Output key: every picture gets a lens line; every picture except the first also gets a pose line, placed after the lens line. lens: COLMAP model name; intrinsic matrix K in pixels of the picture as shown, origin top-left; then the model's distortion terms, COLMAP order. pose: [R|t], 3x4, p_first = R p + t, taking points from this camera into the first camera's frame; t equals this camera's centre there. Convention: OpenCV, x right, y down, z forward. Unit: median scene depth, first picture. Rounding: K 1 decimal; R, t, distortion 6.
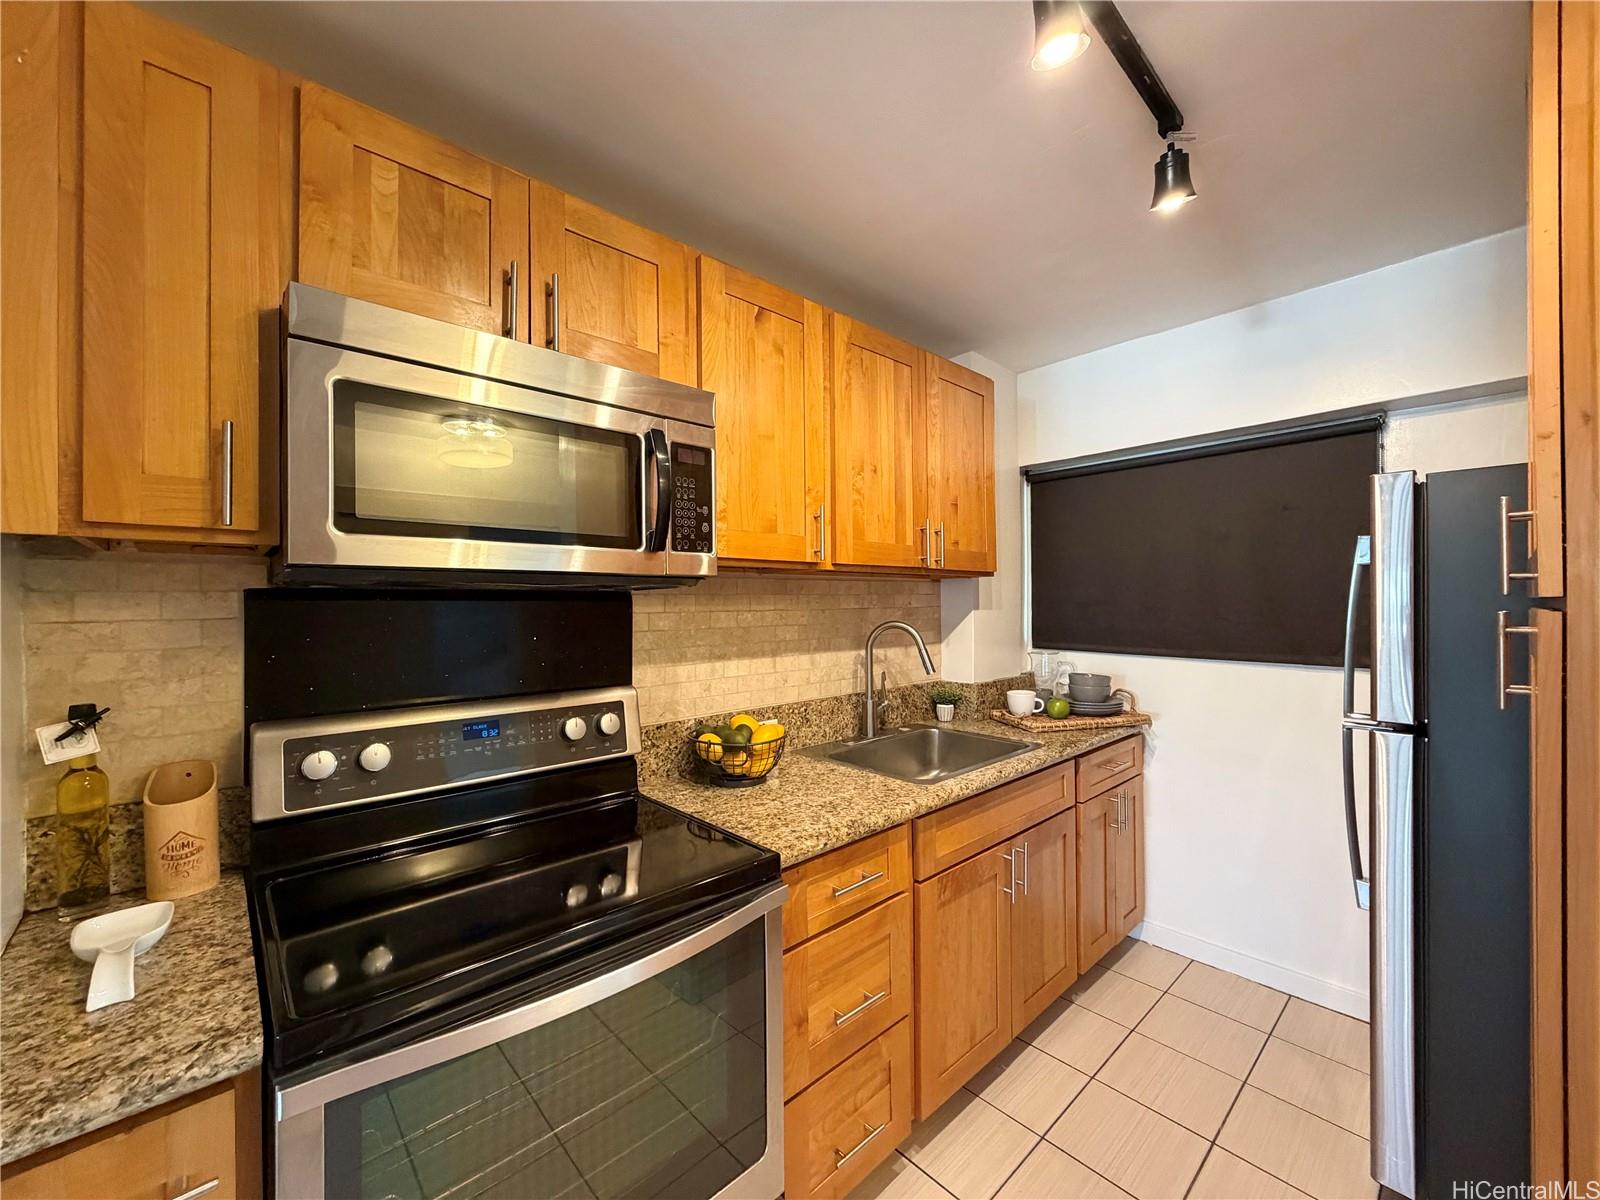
lens RADIAL K [[633.7, 0, 800.0], [0, 633.7, 600.0], [0, 0, 1]] dist [-0.023424, 0.000015]
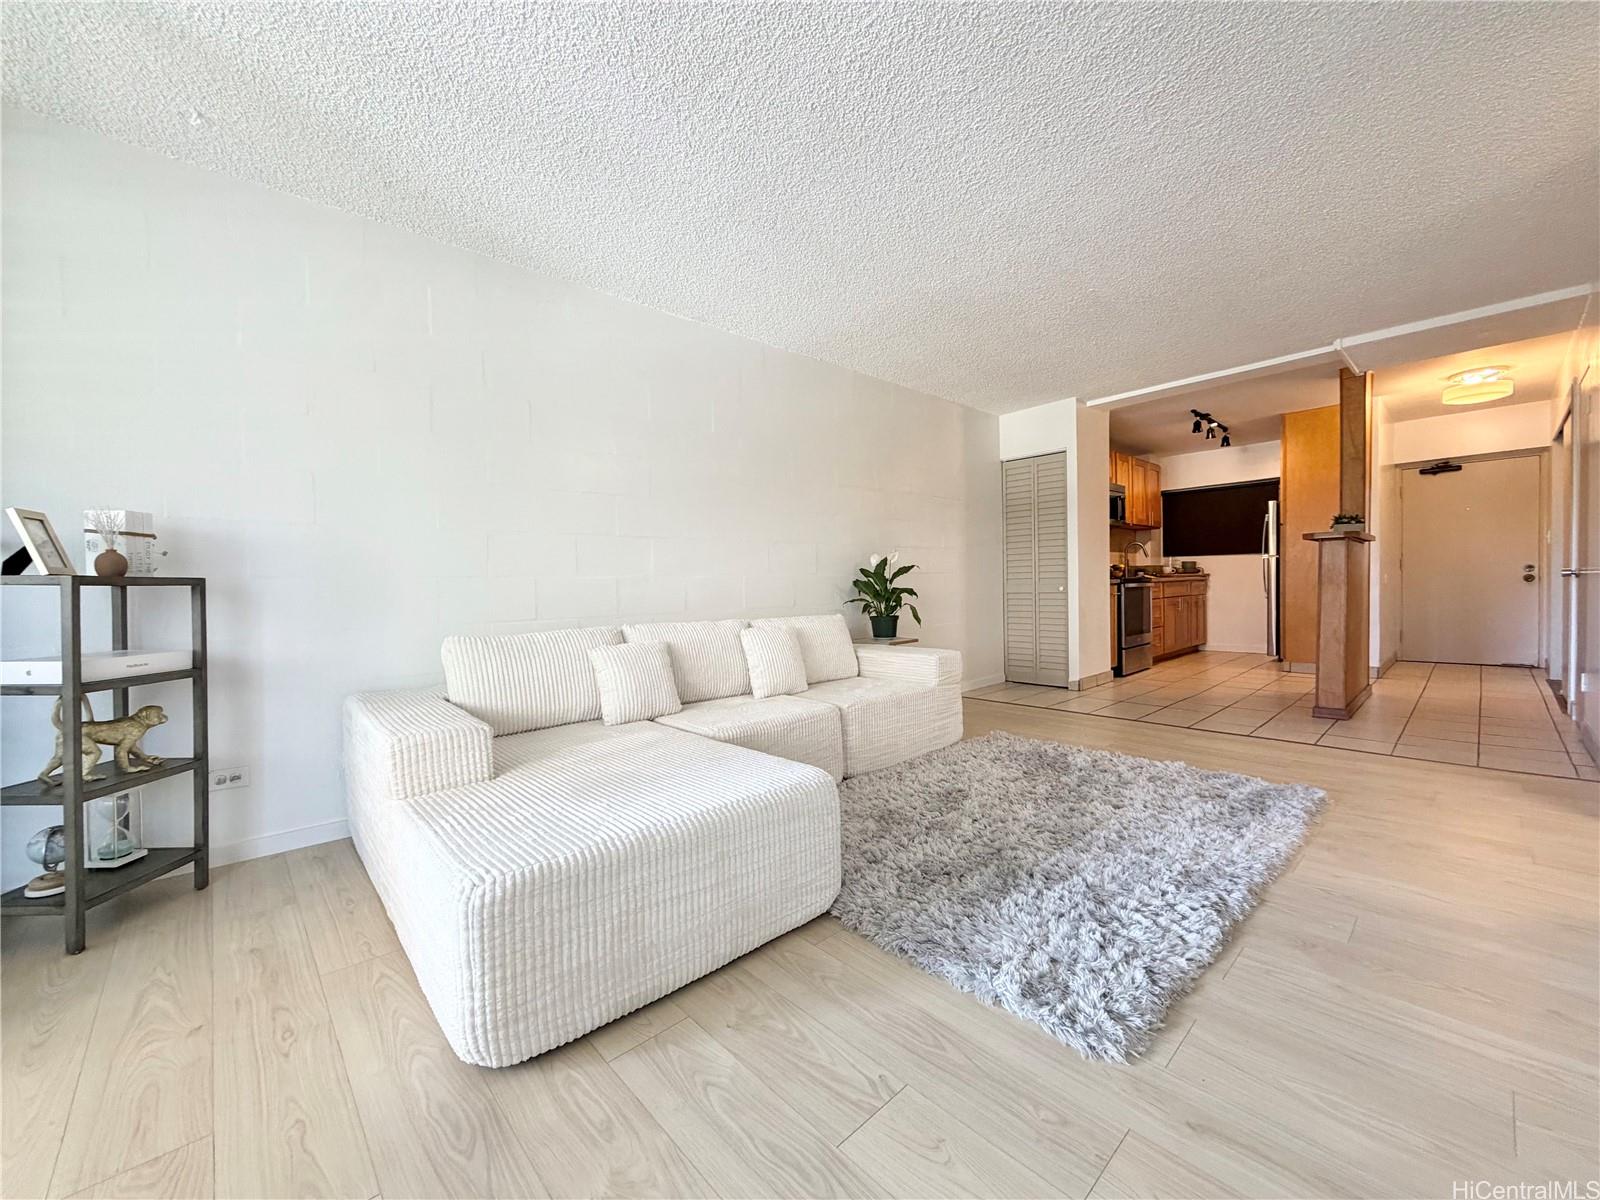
lens RADIAL K [[634.8, 0, 796.5], [0, 634.8, 601.1], [0, 0, 1]] dist [0.001342, 0.000083]
pose [[0.999993, -0.003646, 0.000242, -1.434699], [0.003646, 0.999991, 0.002226, 0.295886], [-0.000250, -0.002225, 0.999997, -2.066097]]
